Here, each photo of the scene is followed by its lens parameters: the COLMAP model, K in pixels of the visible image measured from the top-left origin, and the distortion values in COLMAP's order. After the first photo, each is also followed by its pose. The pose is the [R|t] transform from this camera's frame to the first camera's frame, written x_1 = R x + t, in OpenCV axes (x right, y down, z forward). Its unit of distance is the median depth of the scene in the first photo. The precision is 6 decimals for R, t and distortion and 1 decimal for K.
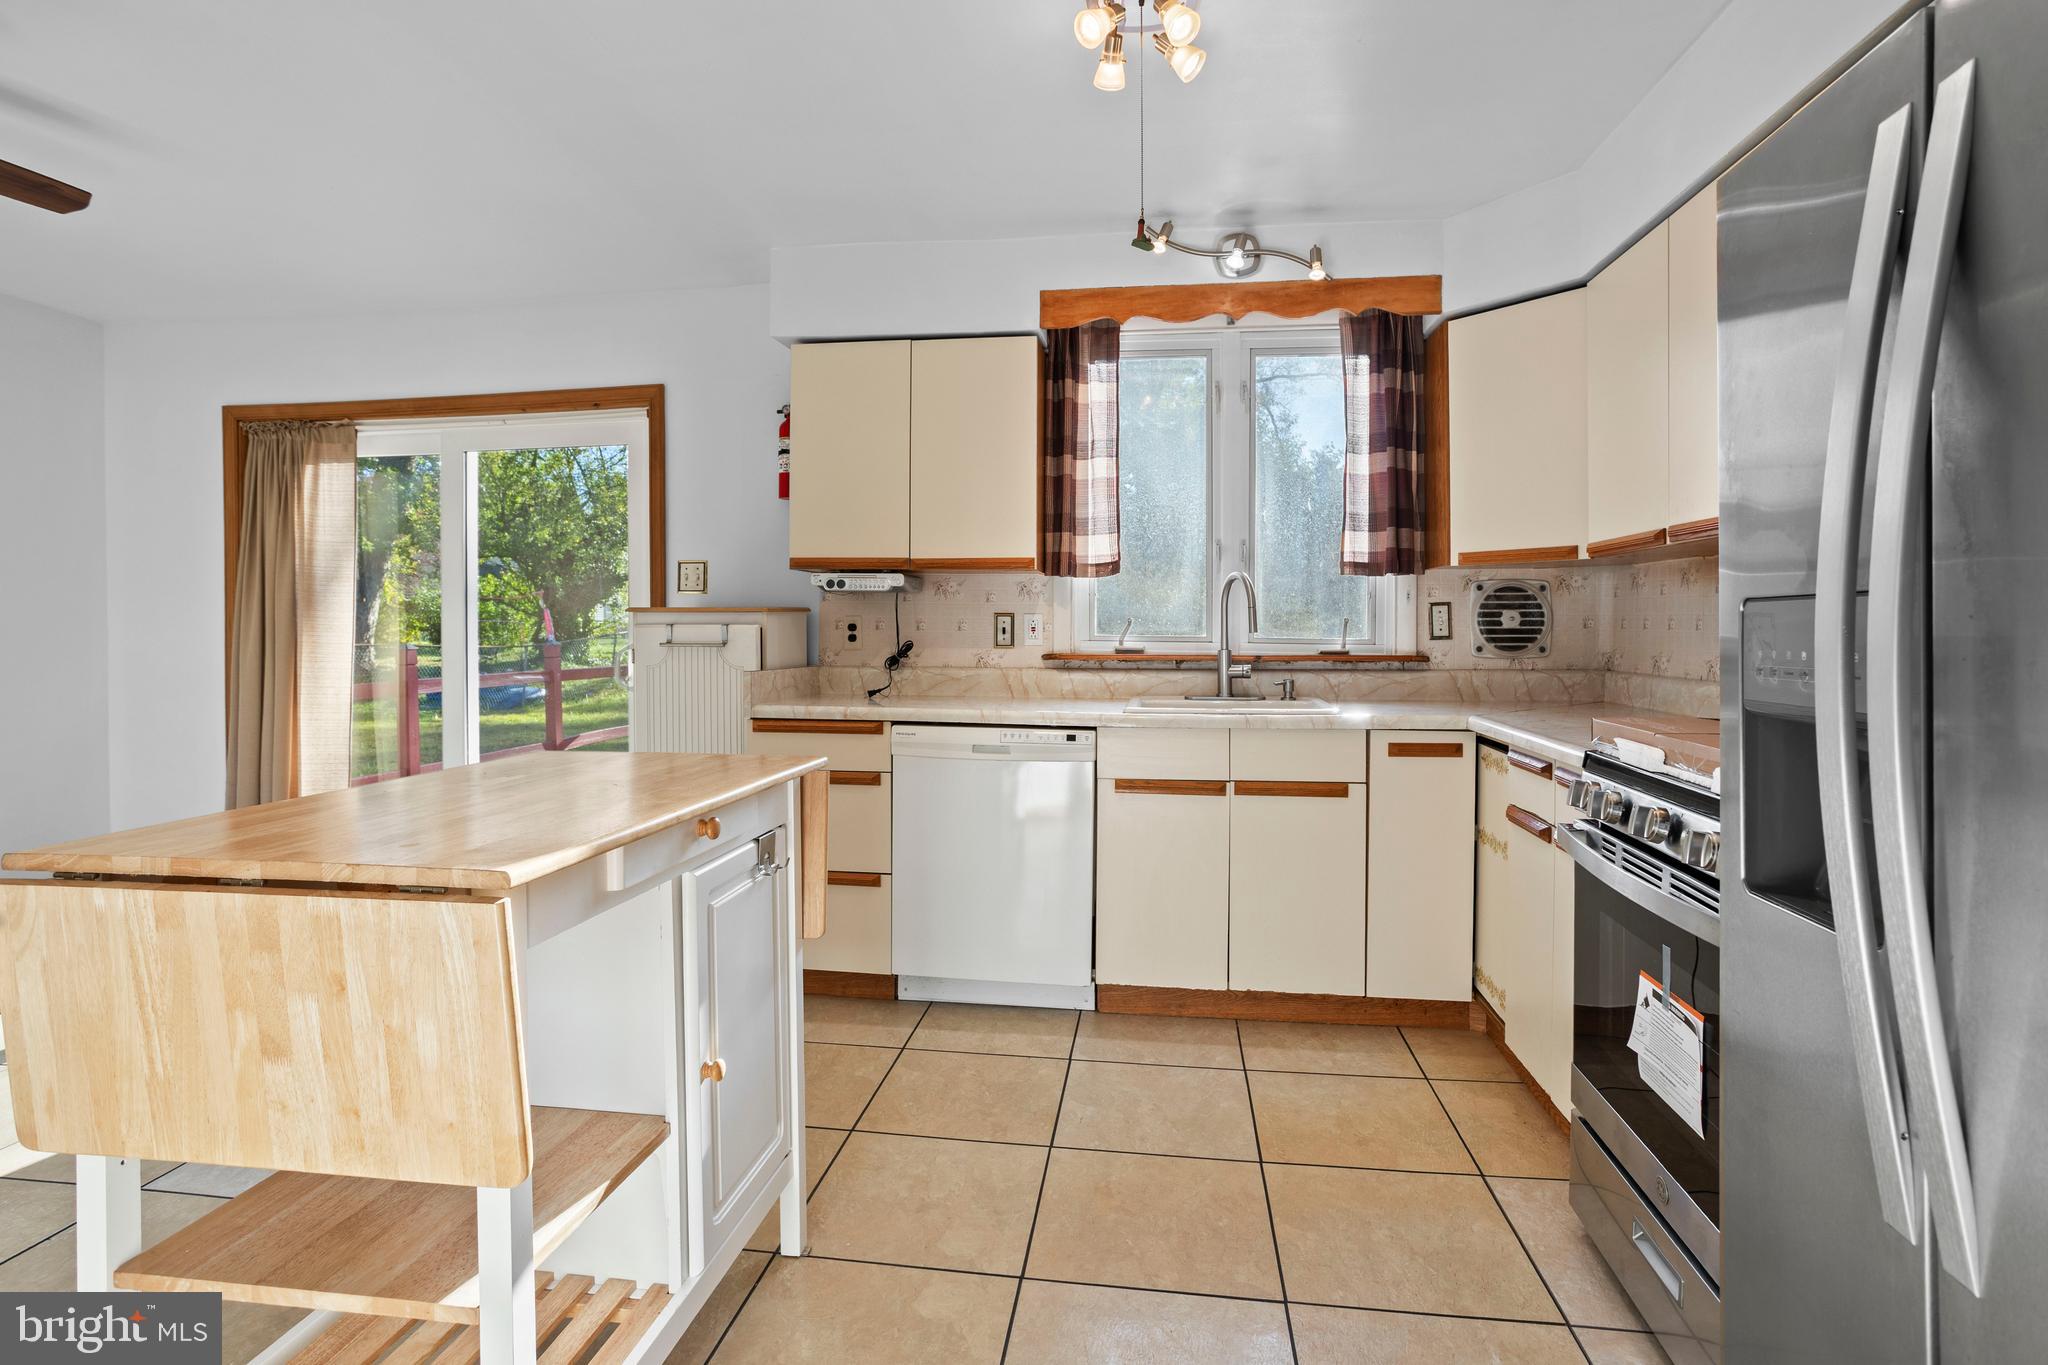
lens RADIAL K [[1020.3, 0, 1004.9], [0, 1020.3, 624.5], [0, 0, 1]] dist [-0.044179, 0.025323]
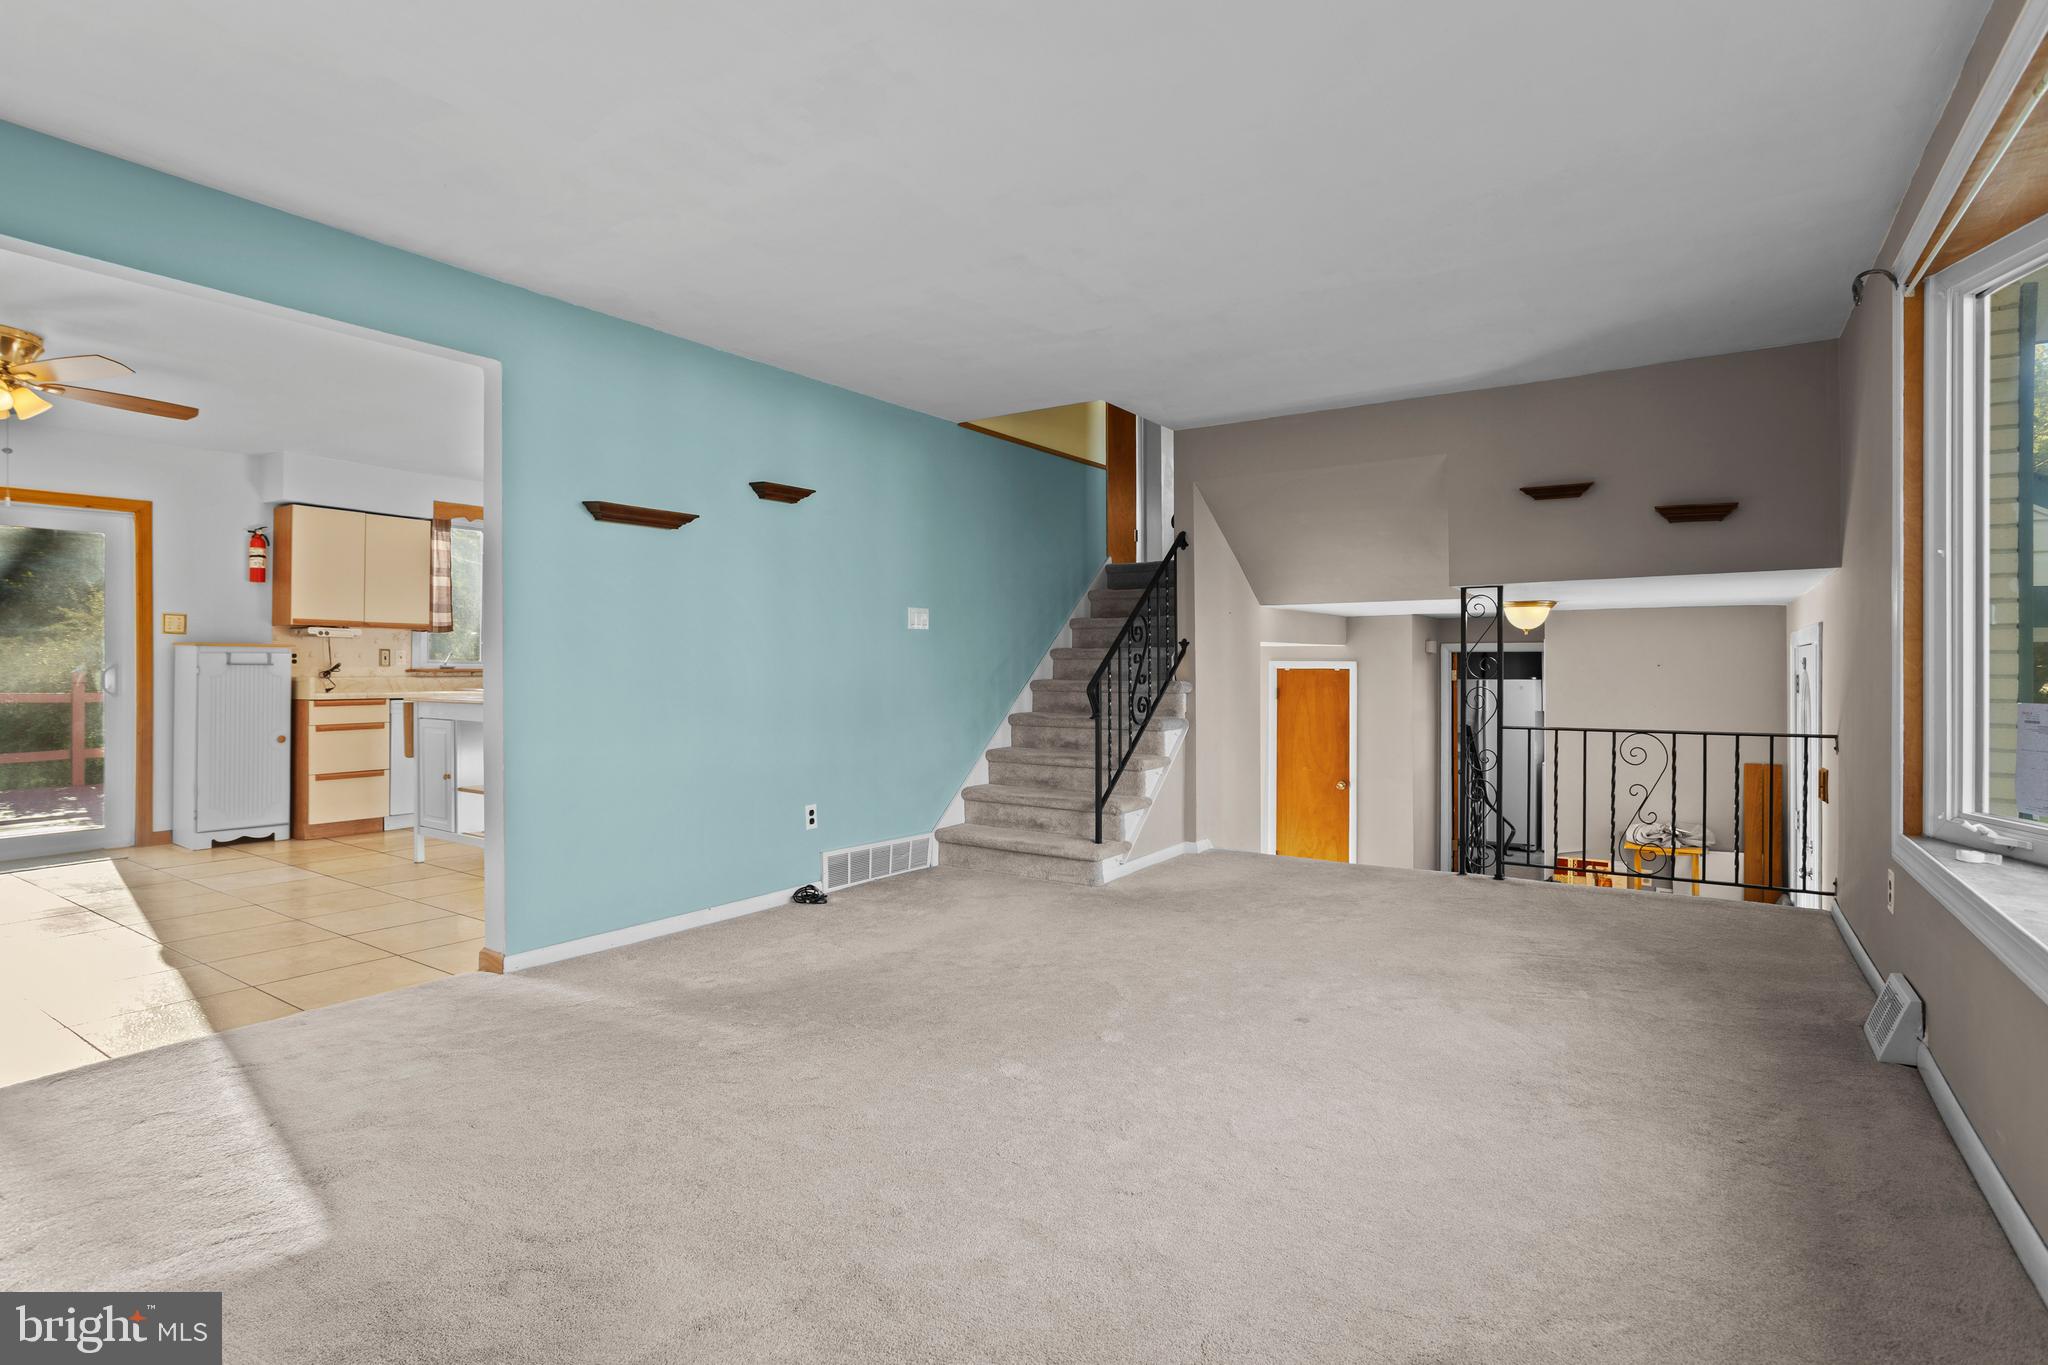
lens RADIAL K [[964.5, 0, 1007.0], [0, 964.5, 667.7], [0, 0, 1]] dist [-0.022531, -0.000079]
pose [[0.425483, -0.004528, 0.904955, -1.266972], [0.000230, 0.999988, 0.004895, 0.017736], [-0.904966, -0.001875, 0.425479, -0.962026]]
